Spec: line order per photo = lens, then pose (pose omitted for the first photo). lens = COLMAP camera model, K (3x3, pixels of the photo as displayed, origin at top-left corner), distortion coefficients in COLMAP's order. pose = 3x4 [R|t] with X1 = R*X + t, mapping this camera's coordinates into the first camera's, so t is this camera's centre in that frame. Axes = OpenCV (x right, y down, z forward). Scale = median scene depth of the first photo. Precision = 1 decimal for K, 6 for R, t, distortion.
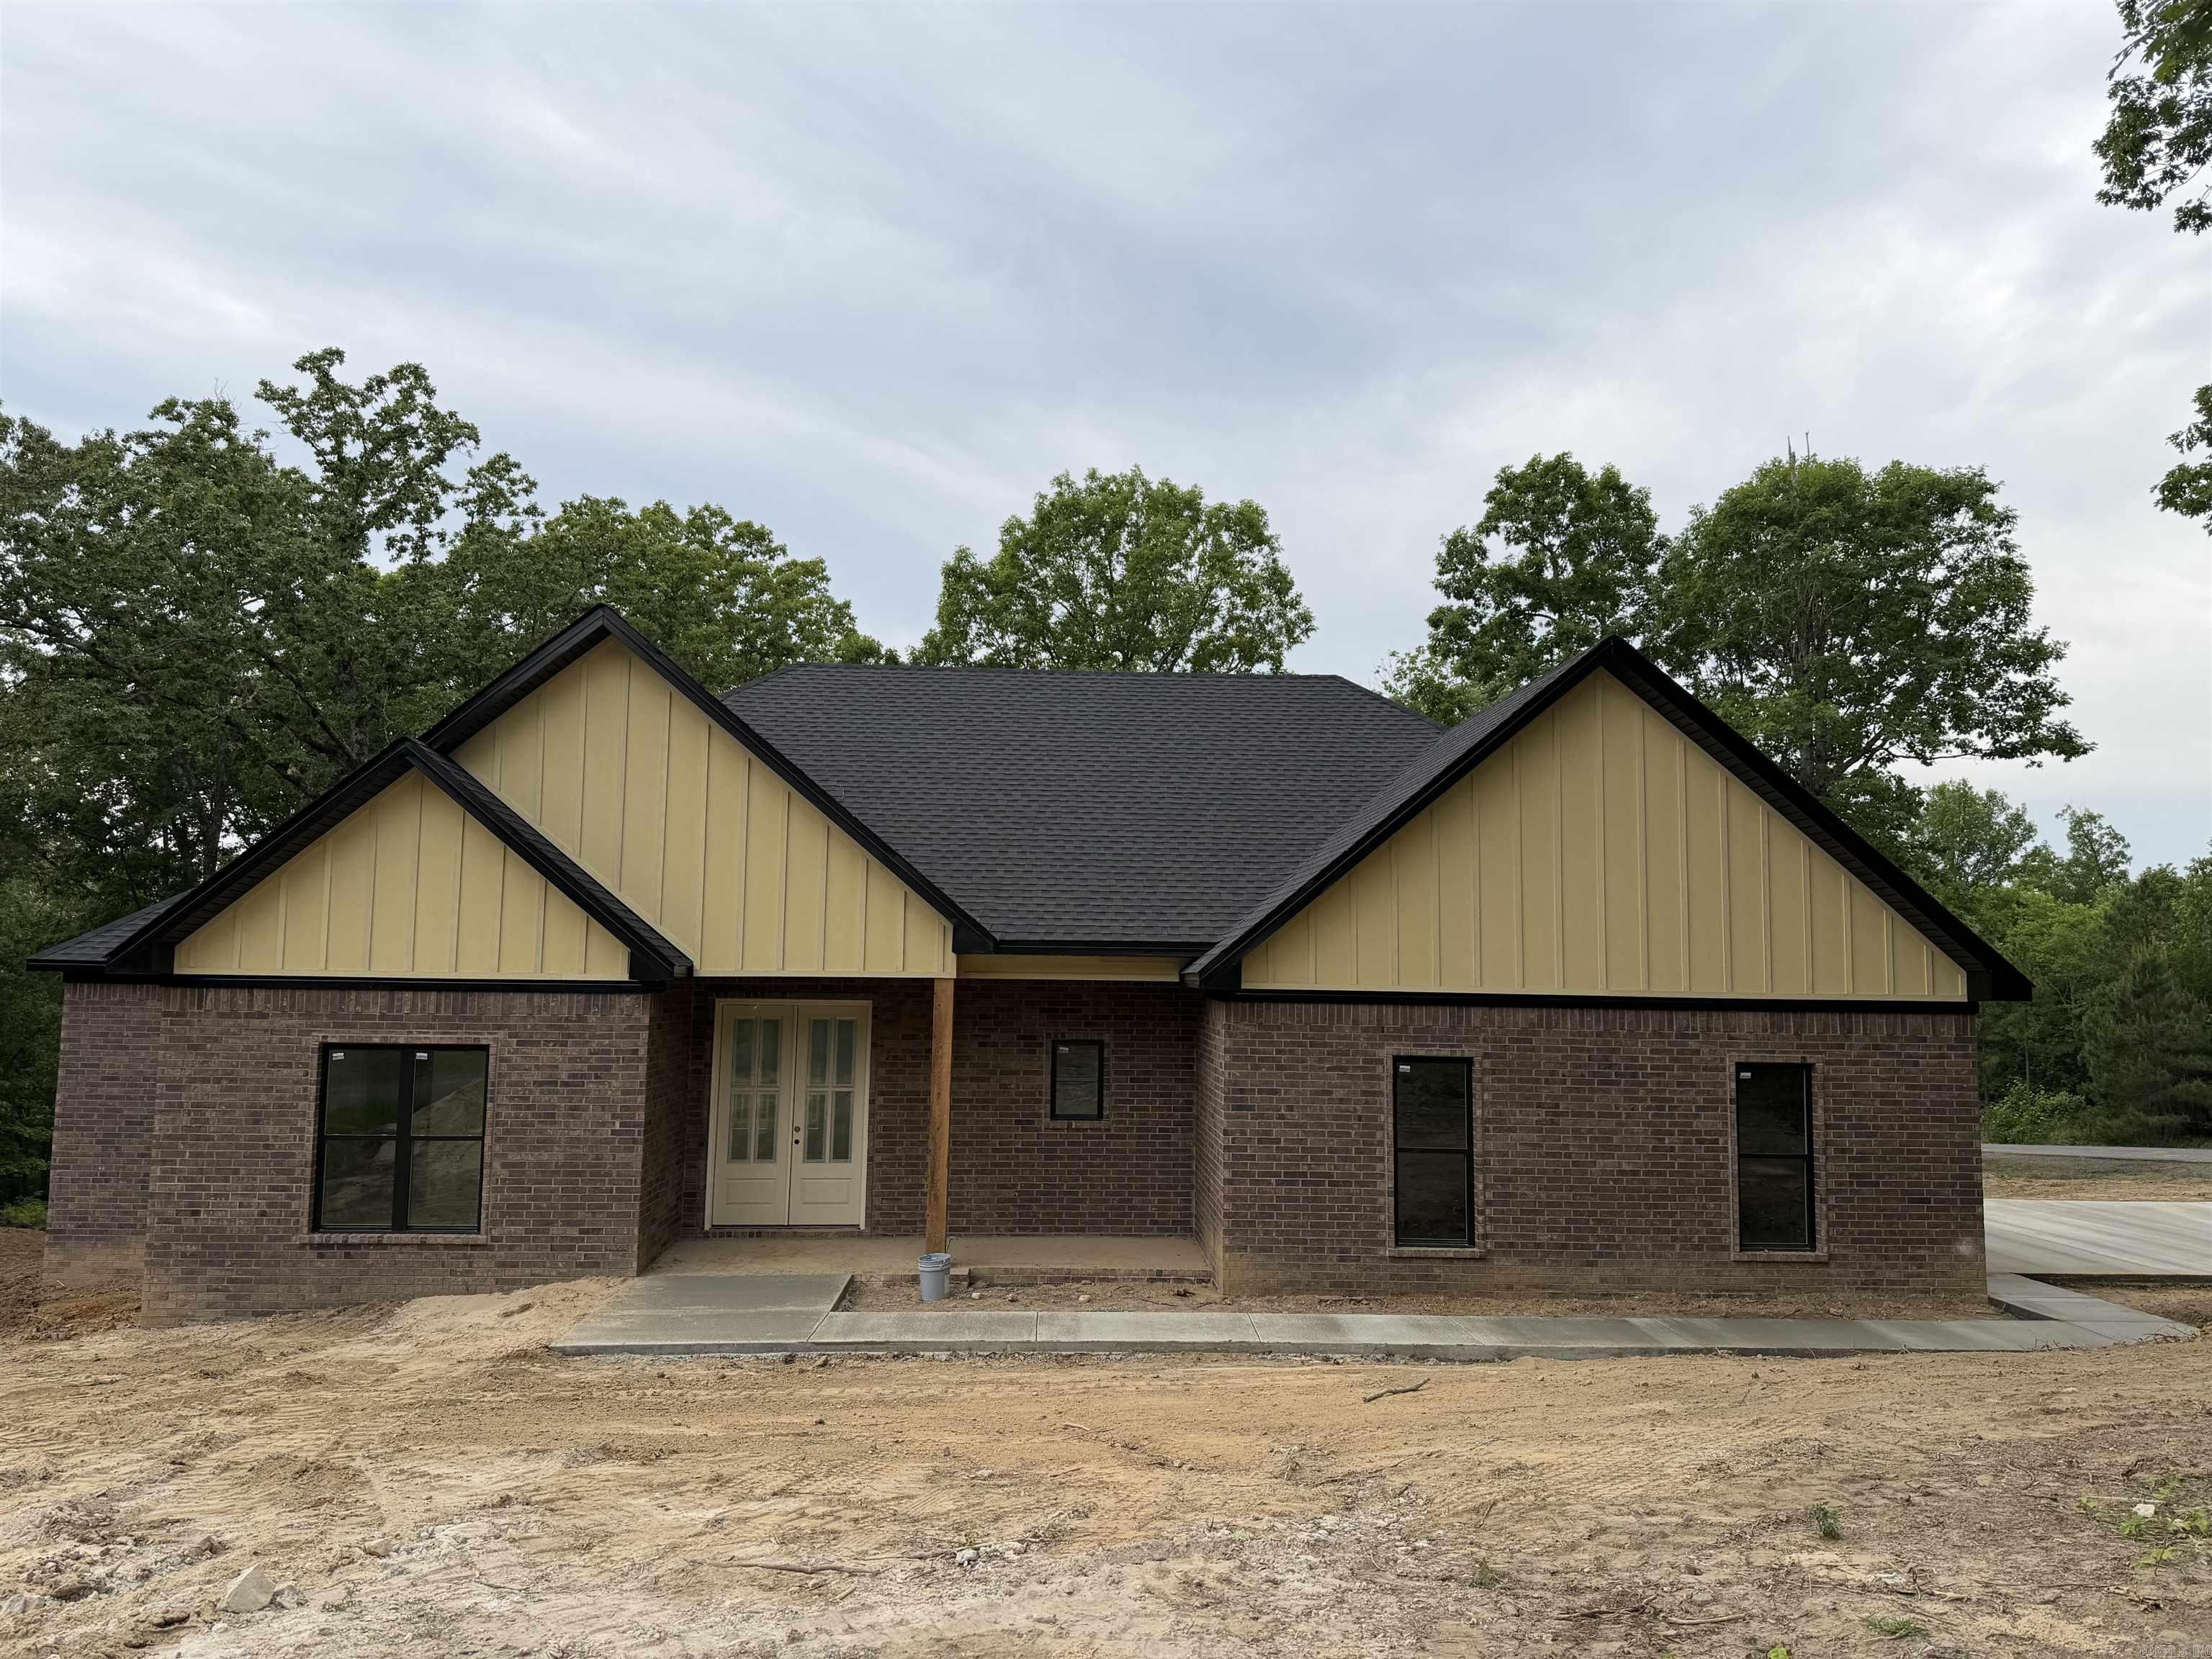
lens RADIAL K [[1553.4, 0, 944.3], [0, 1553.4, 810.4], [0, 0, 1]] dist [0.062657, -0.070282]
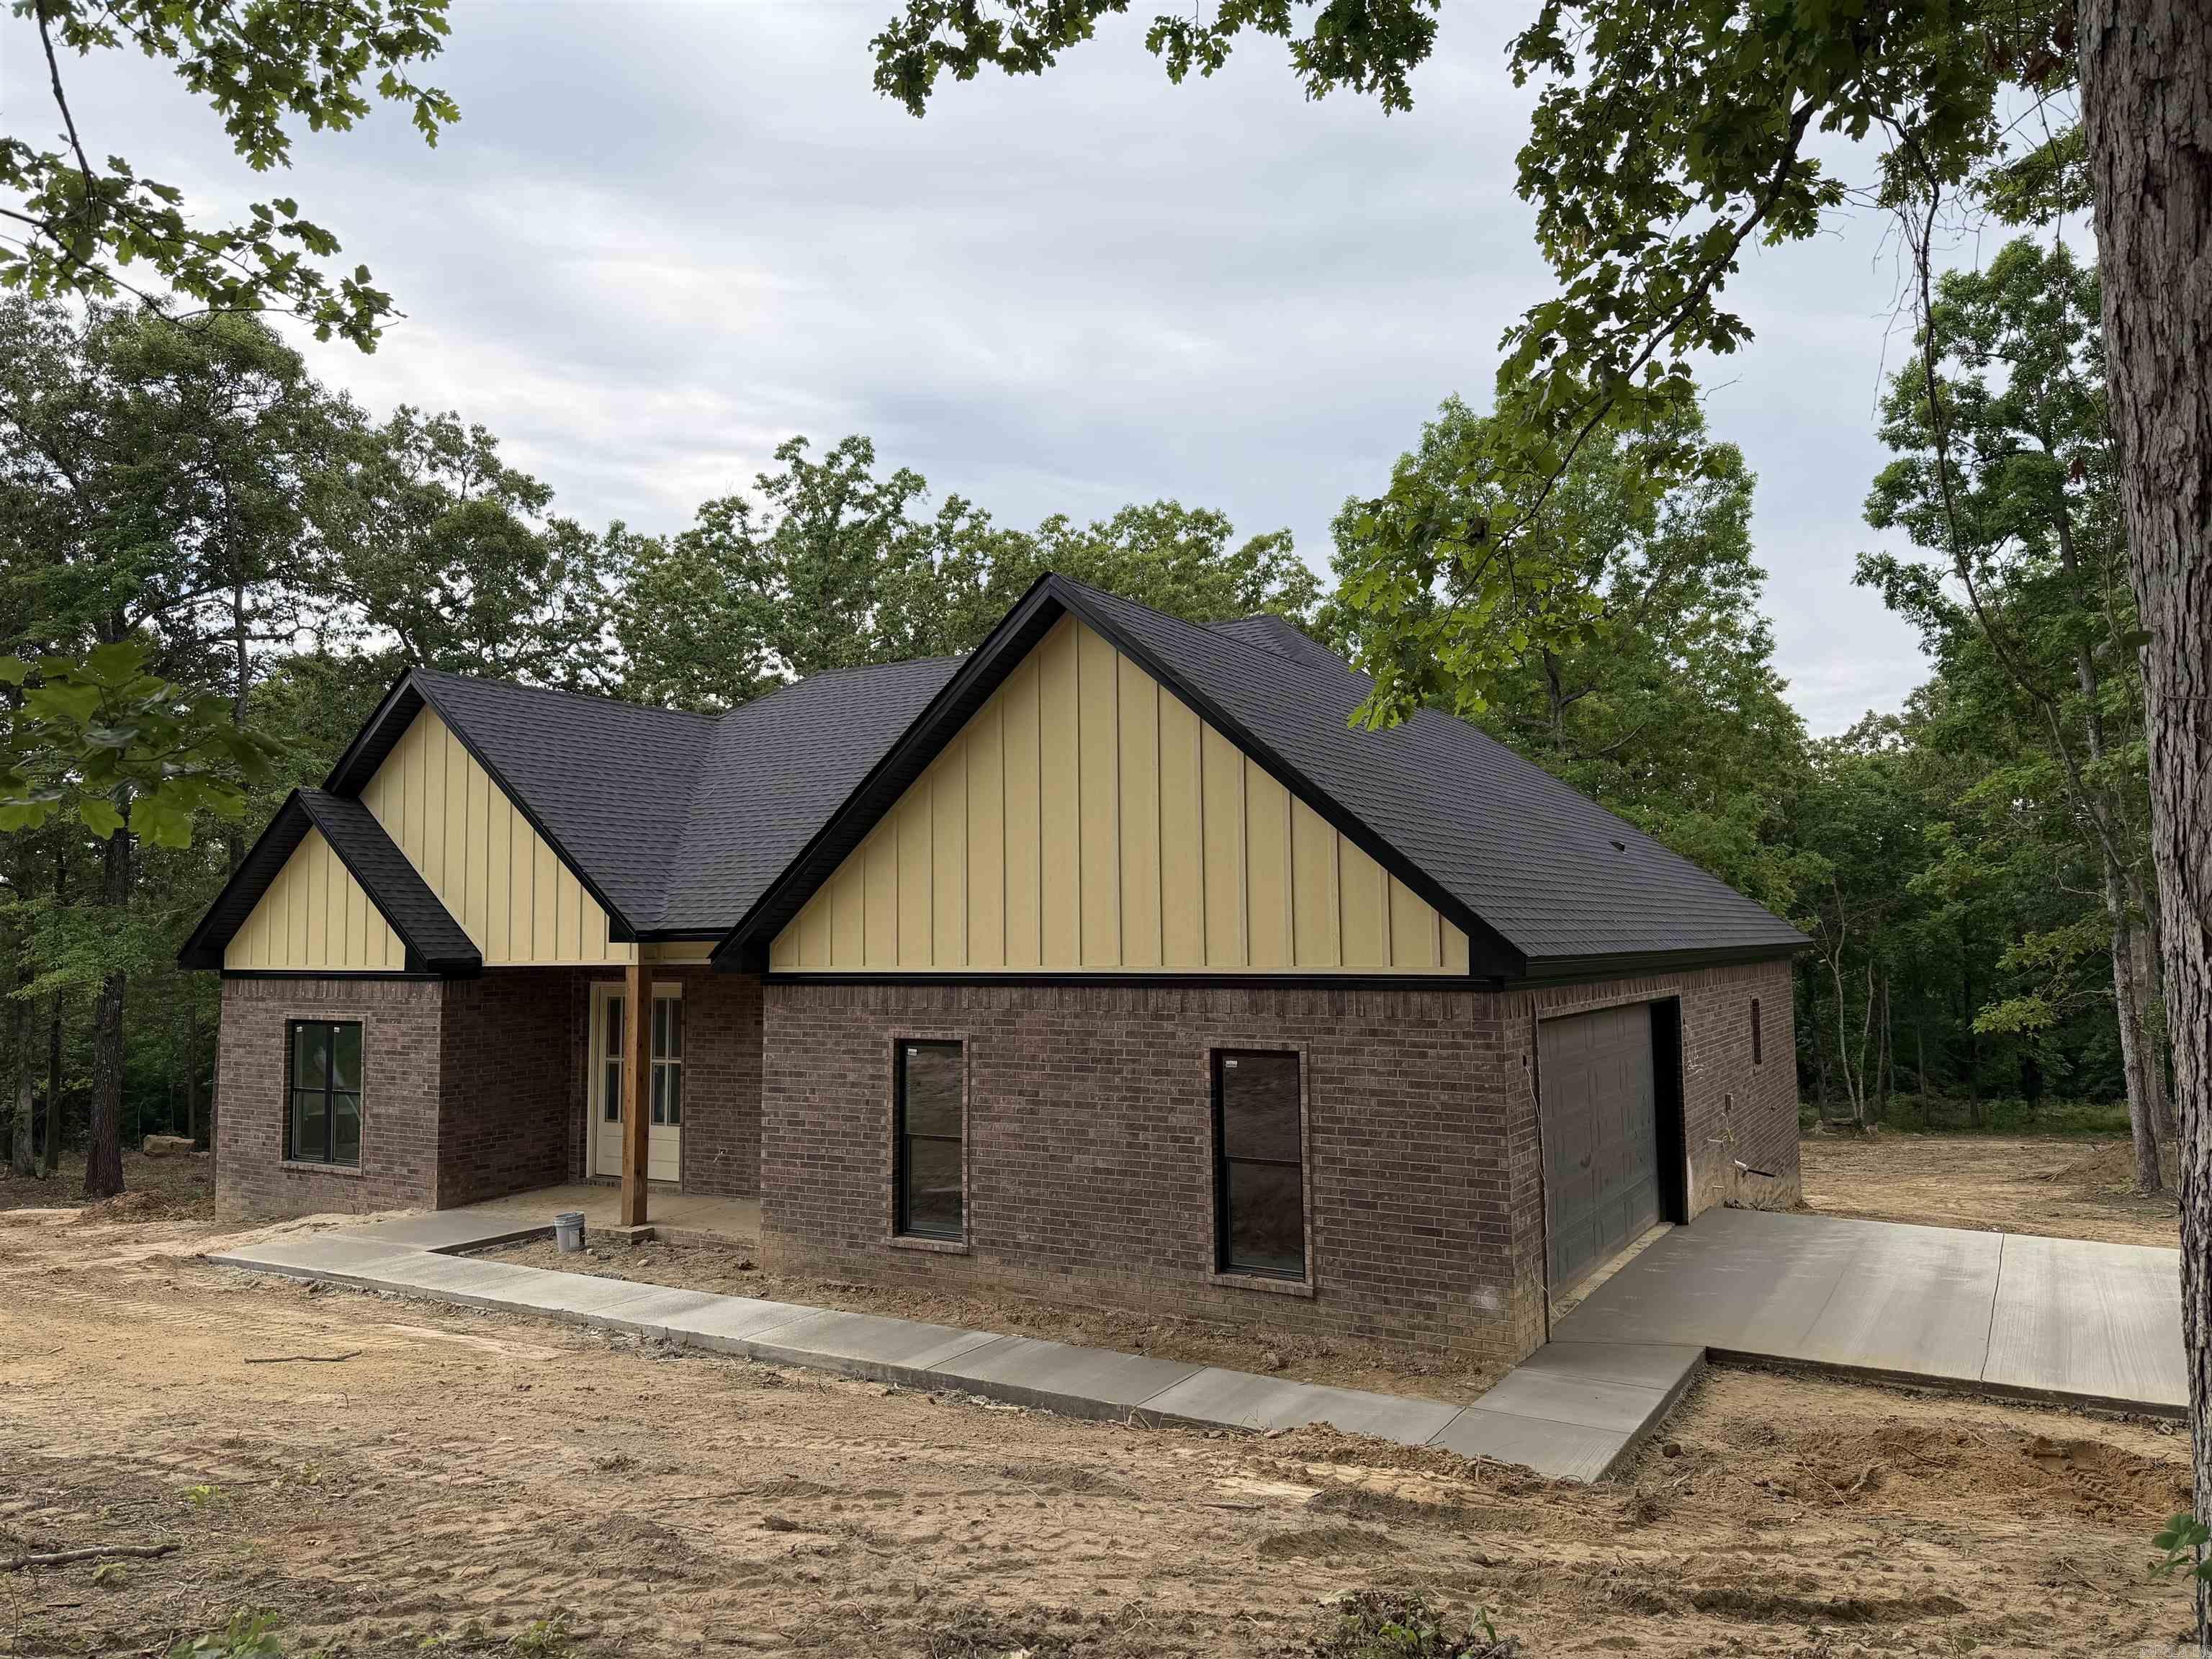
lens RADIAL K [[1553.4, 0, 1111.0], [0, 1553.4, 817.8], [0, 0, 1]] dist [0.062657, -0.070282]
pose [[0.823396, -0.066652, -0.563539, 0.941973], [0.079281, 0.996850, -0.002062, 0.034315], [0.561902, -0.042981, 0.826087, 0.286683]]
